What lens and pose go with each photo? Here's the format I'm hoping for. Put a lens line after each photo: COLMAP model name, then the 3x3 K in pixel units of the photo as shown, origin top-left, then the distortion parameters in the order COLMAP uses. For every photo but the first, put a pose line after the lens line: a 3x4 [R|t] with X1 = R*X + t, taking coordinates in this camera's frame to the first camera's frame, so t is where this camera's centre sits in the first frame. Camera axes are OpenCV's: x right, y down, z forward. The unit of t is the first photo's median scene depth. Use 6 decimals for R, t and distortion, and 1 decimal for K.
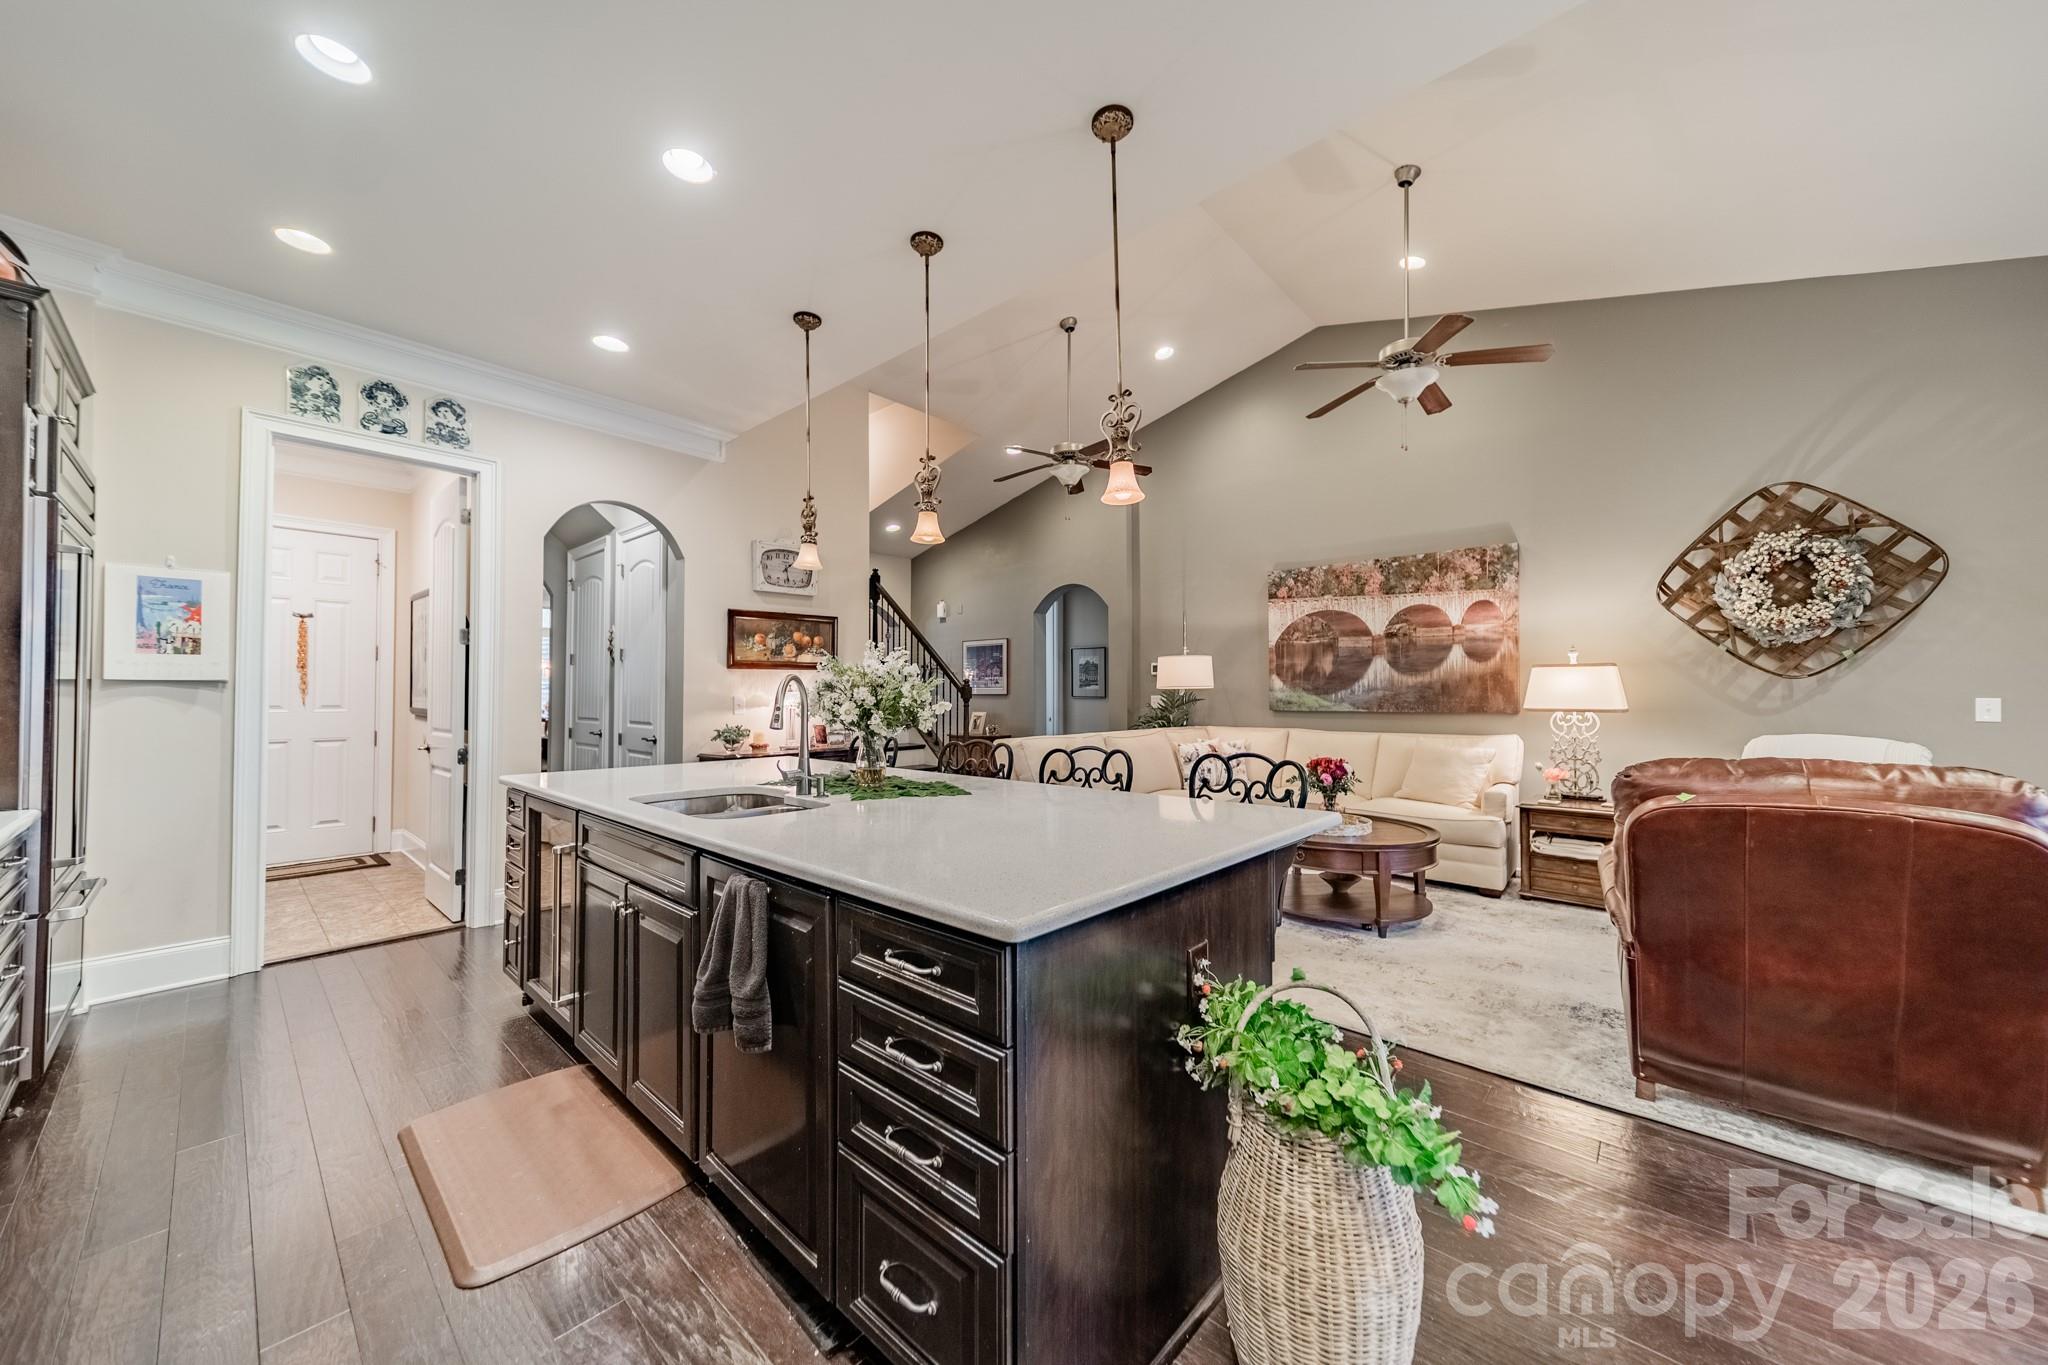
lens RADIAL K [[726.2, 0, 1033.9], [0, 726.2, 683.2], [0, 0, 1]] dist [0.000798, 0.000023]
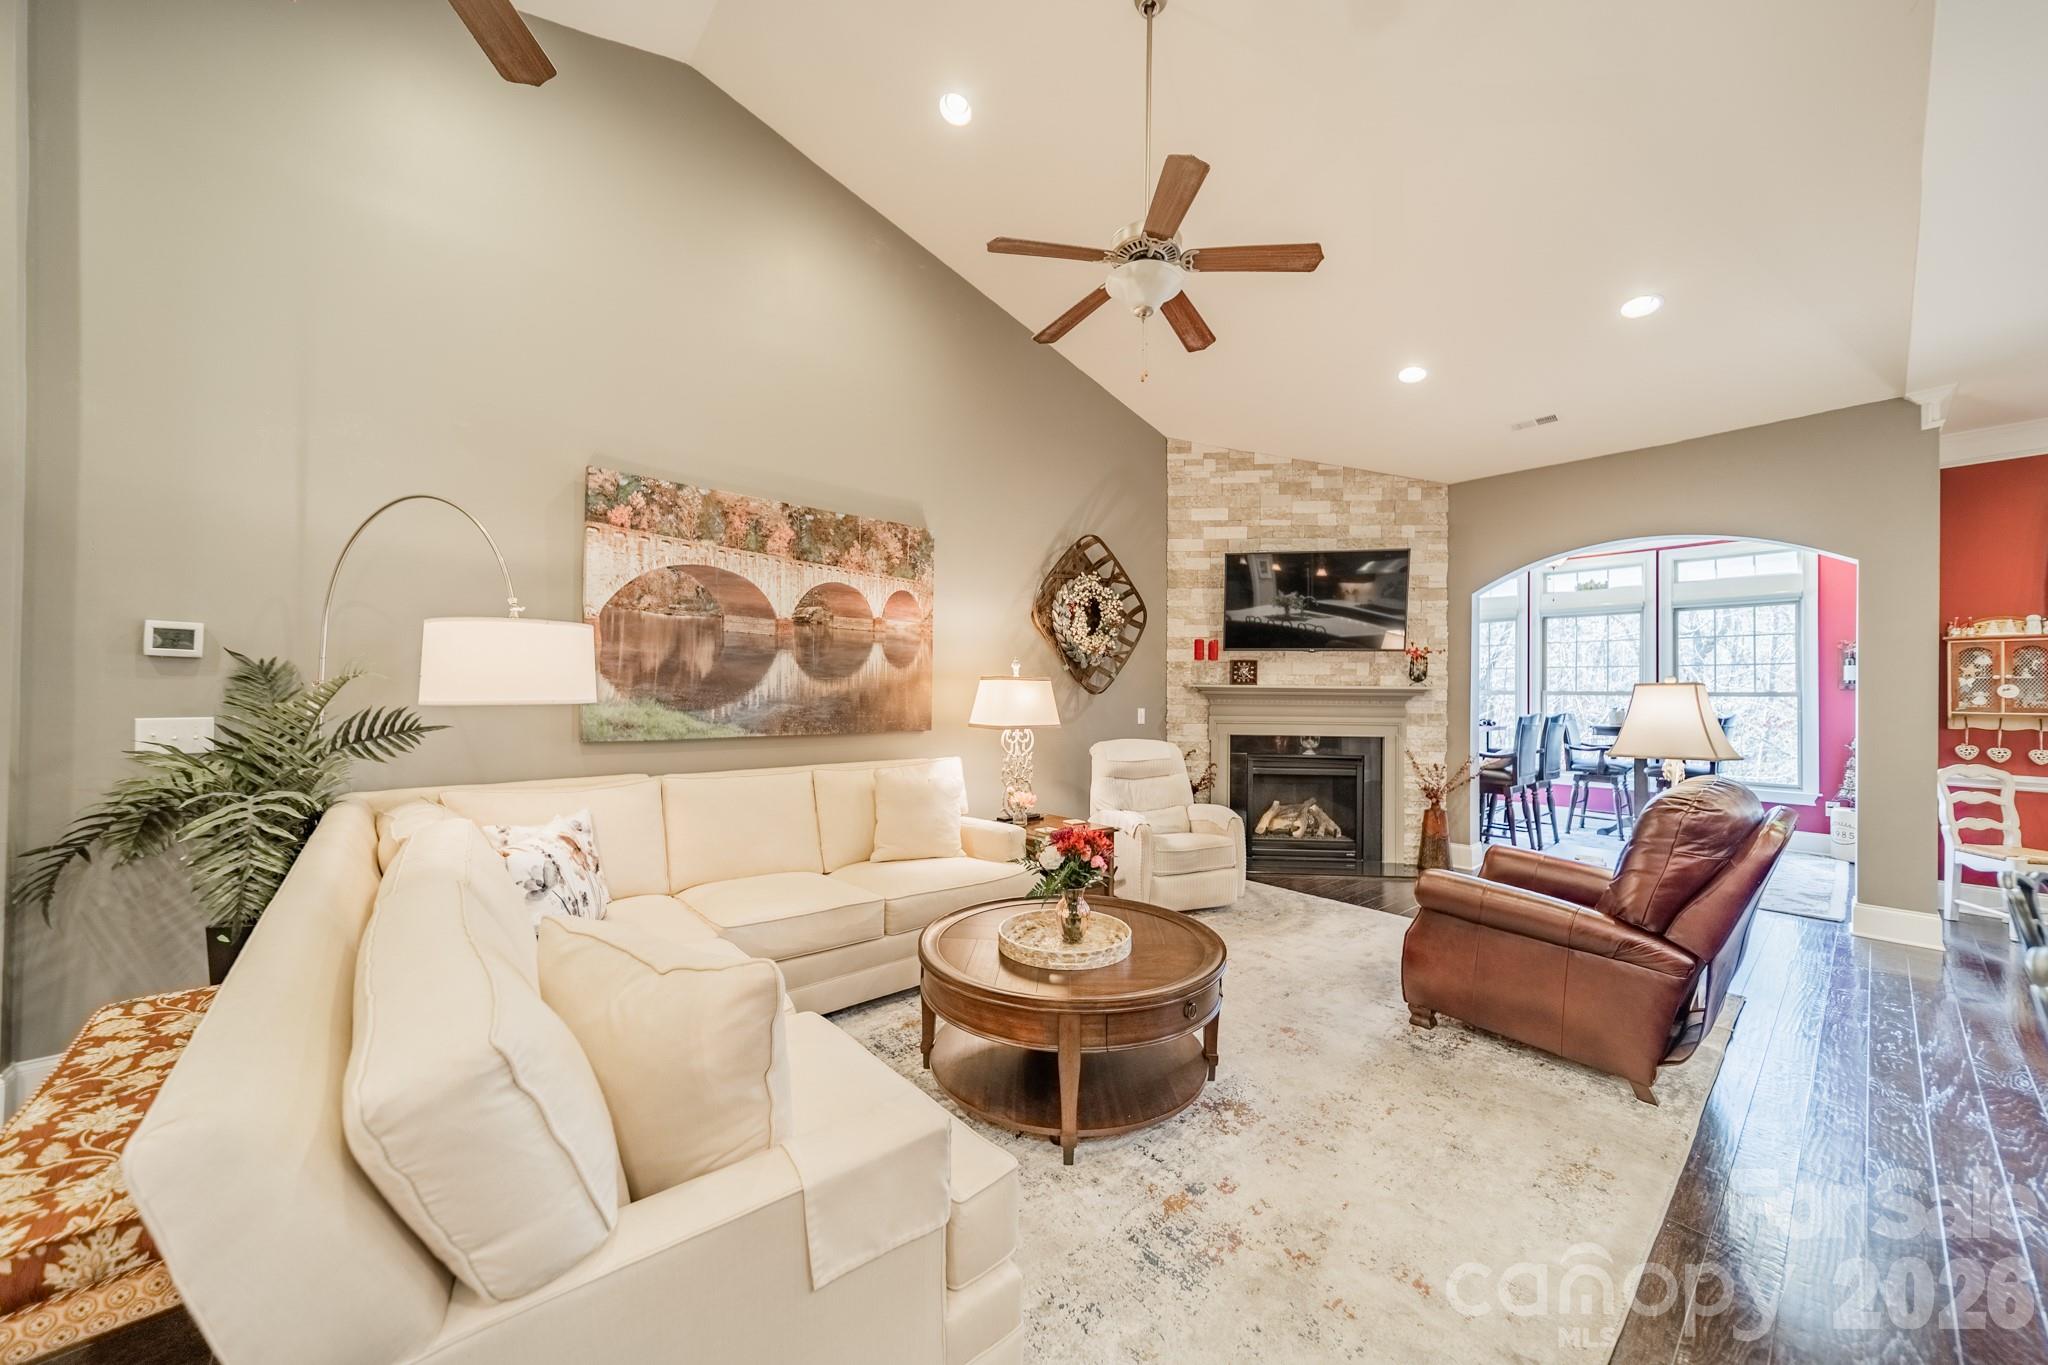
lens RADIAL K [[726.2, 0, 1033.9], [0, 726.2, 683.2], [0, 0, 1]] dist [0.000798, 0.000023]
pose [[0.131476, 0.010701, 0.991262, -0.158596], [-0.029866, 0.999531, -0.006829, -0.011257], [-0.990869, -0.028708, 0.131733, 0.747387]]
